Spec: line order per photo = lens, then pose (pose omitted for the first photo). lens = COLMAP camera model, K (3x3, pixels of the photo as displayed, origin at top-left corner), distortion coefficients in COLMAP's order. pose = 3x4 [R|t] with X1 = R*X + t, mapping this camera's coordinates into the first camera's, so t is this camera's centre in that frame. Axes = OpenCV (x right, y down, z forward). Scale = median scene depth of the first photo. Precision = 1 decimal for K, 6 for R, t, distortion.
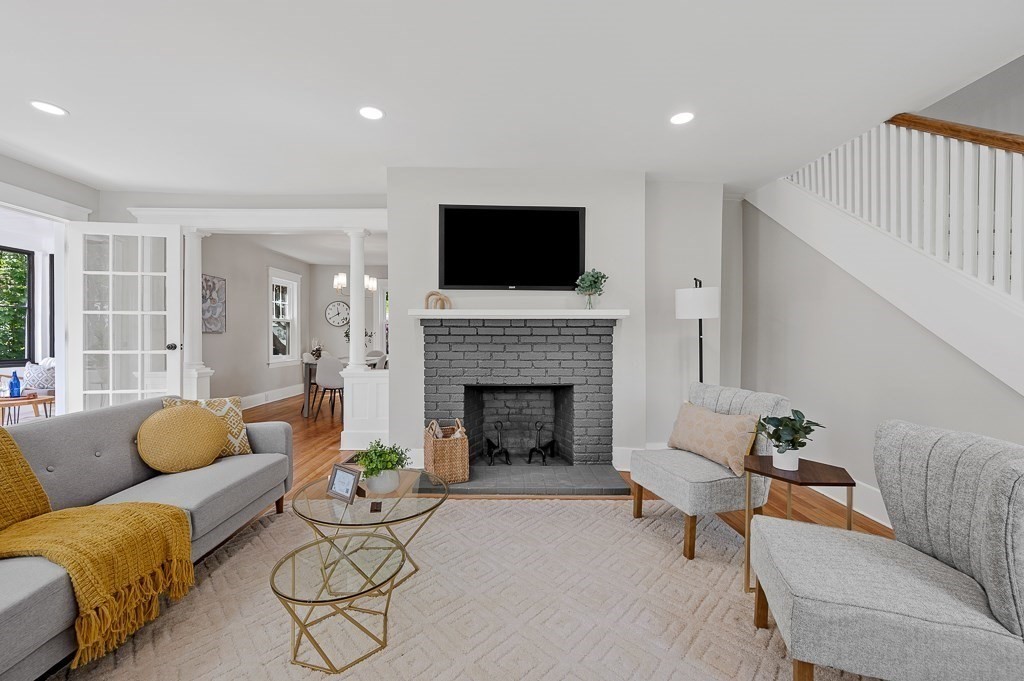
lens RADIAL K [[431.8, 0, 529.1], [0, 431.8, 339.7], [0, 0, 1]] dist [0.000281, 0.000559]
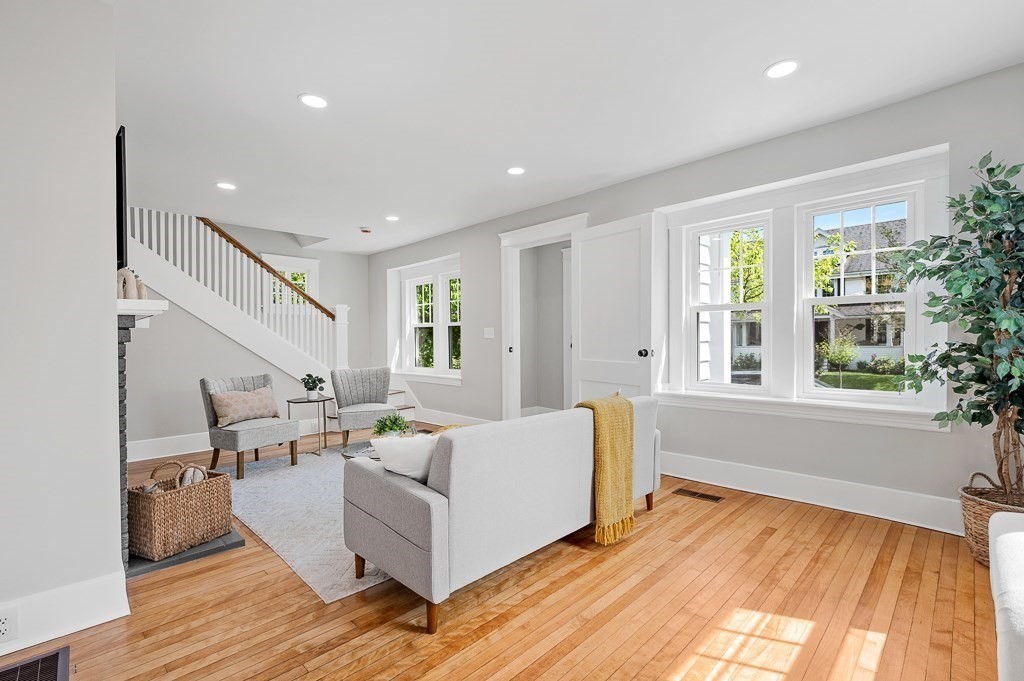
lens RADIAL K [[459.0, 0, 512.5], [0, 459.0, 343.0], [0, 0, 1]] dist [-0.003082, -0.000193]
pose [[-0.695588, -0.001241, 0.718440, -1.033017], [0.016223, 0.999716, 0.017434, -0.013483], [-0.718258, 0.023782, -0.695371, 1.053235]]
